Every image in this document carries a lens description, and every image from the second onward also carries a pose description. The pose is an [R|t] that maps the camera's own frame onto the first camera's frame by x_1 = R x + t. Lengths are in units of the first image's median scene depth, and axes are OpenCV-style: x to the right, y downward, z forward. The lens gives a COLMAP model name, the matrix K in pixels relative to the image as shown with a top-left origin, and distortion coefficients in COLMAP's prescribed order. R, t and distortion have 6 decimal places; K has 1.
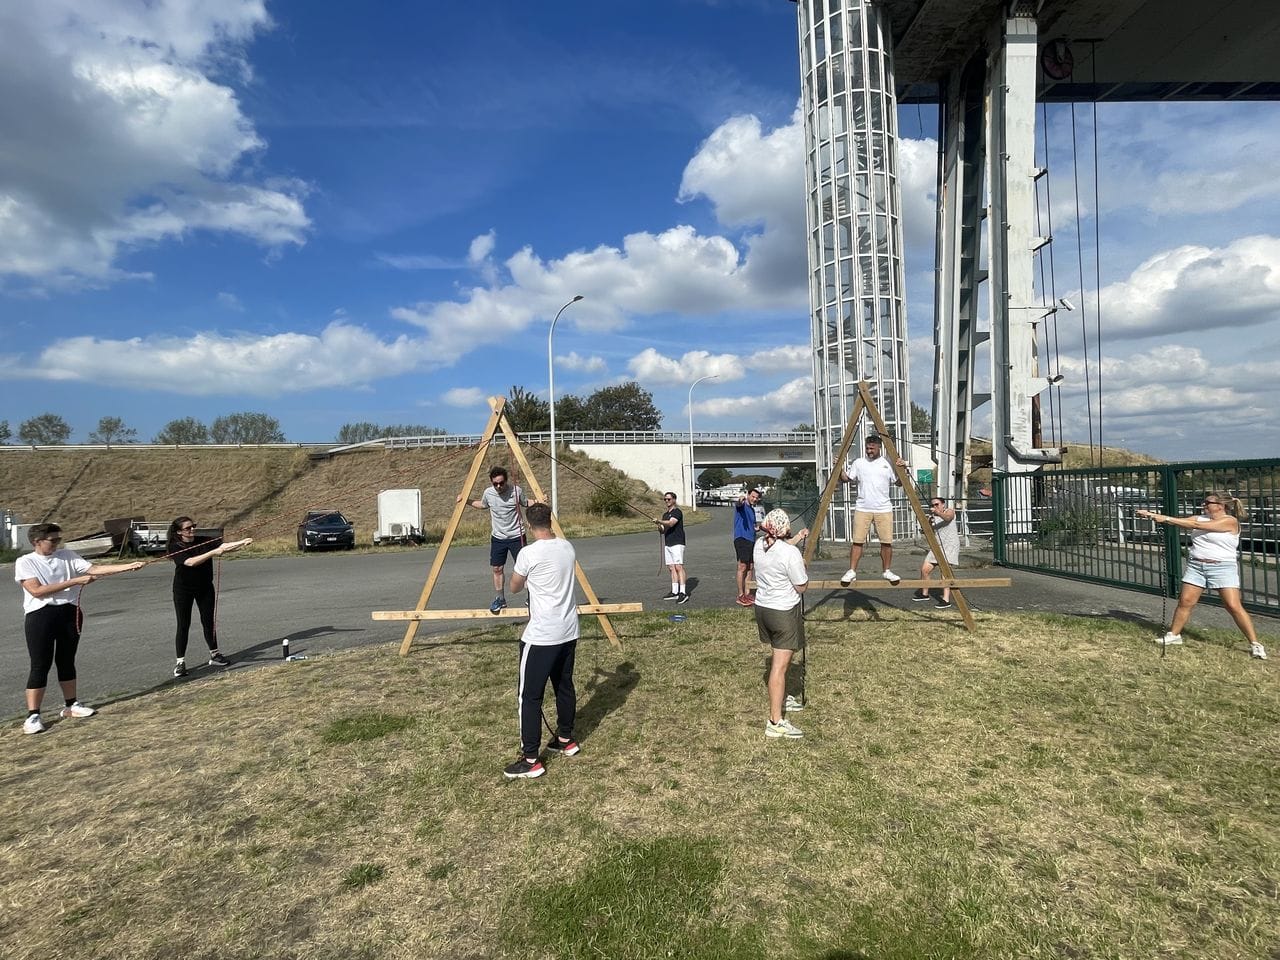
lens RADIAL K [[635.8, 0, 633.1], [0, 635.8, 482.0], [0, 0, 1]] dist [-0.002175, -0.000279]
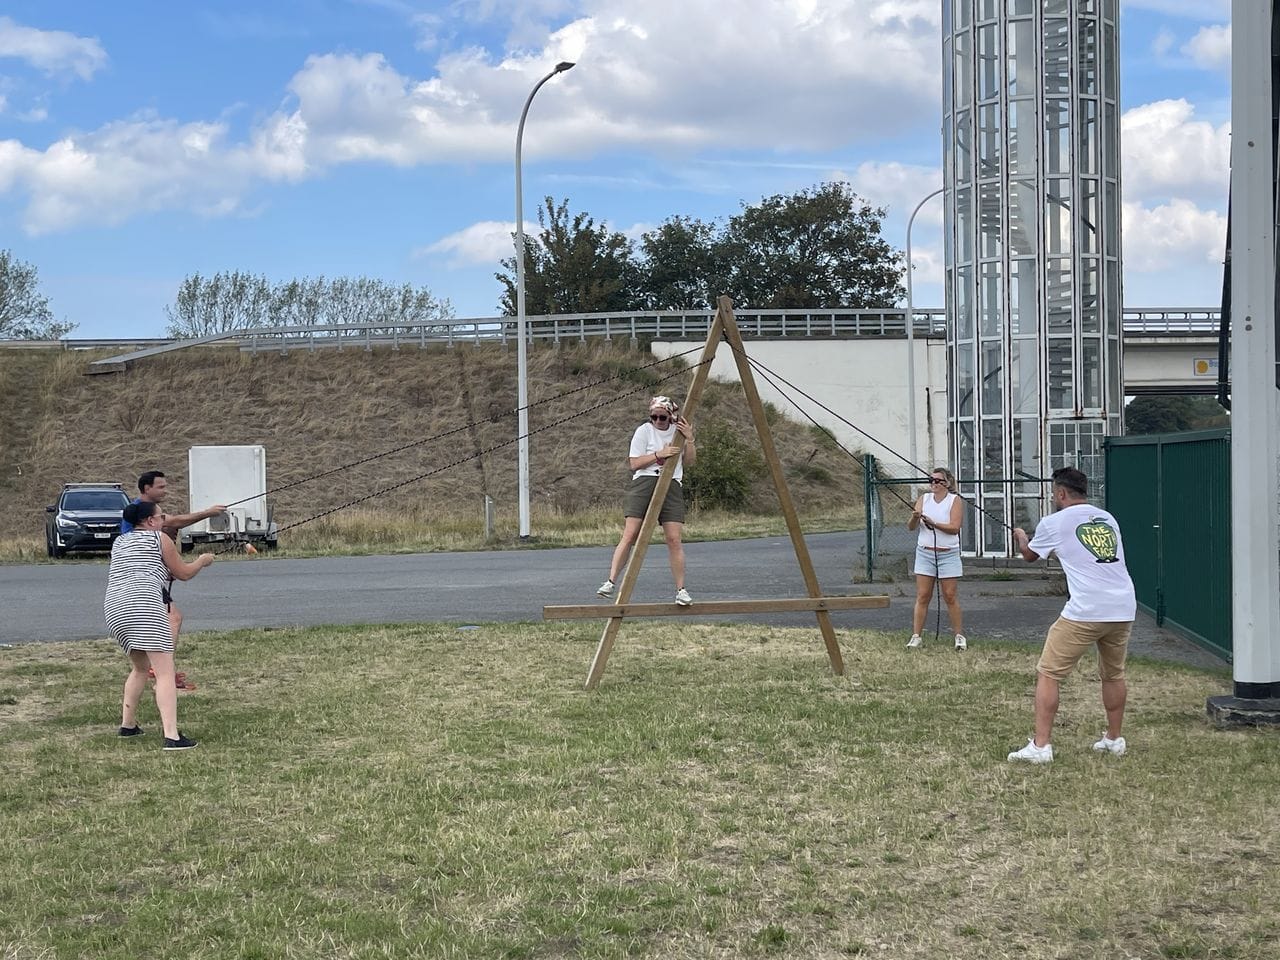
lens RADIAL K [[1873.8, 0, 638.8], [0, 1873.8, 479.9], [0, 0, 1]] dist [0.057908, 0.000000]
pose [[0.978741, 0.017471, -0.204353, 0.229564], [-0.010945, 0.999395, 0.033025, -0.011998], [0.204806, -0.030086, 0.978340, -0.362676]]
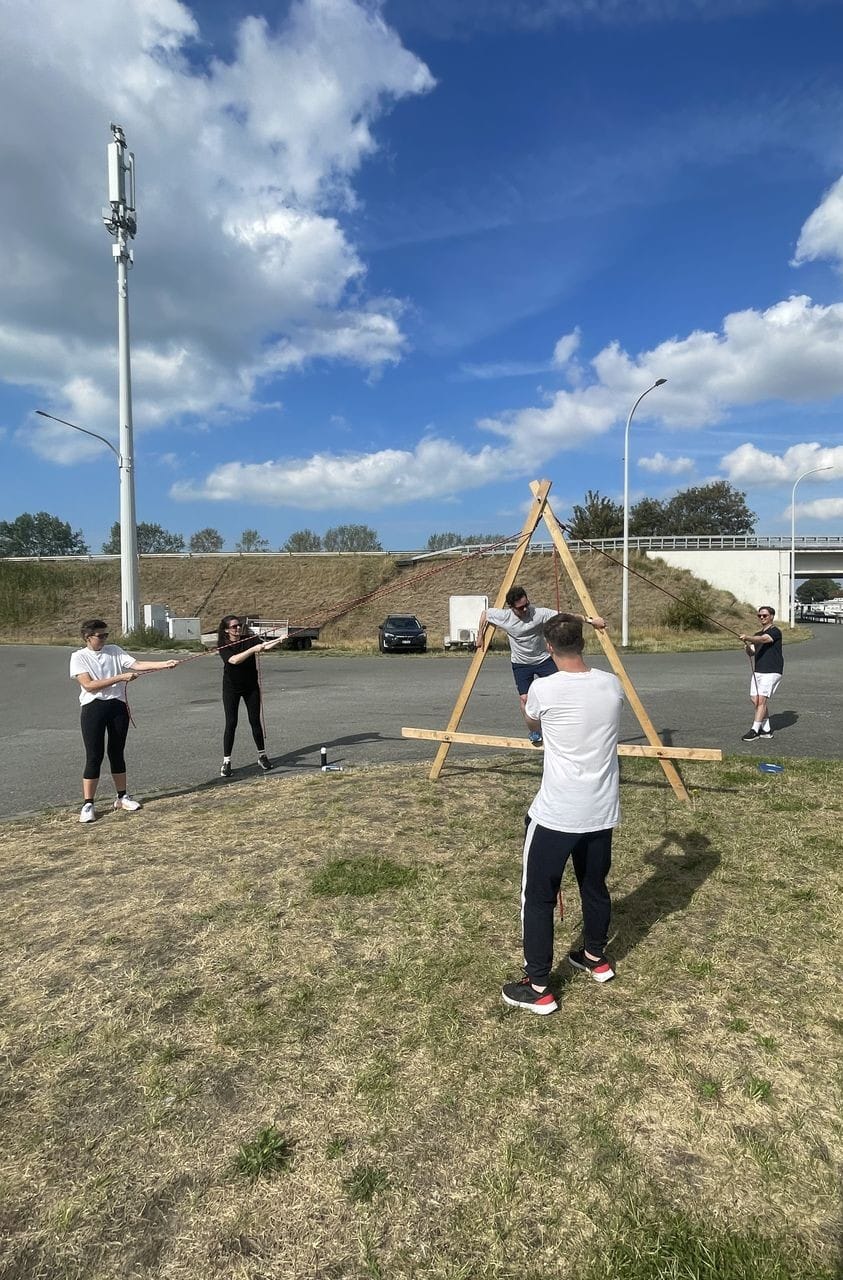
lens RADIAL K [[633.8, 0, 474.5], [0, 633.8, 655.8], [0, 0, 1]] dist [0.002274, -0.002307]
pose [[0.933930, 0.053791, -0.353385, -0.000126], [-0.017767, 0.994376, 0.104403, 0.001263], [0.357014, -0.091227, 0.929634, 0.053324]]
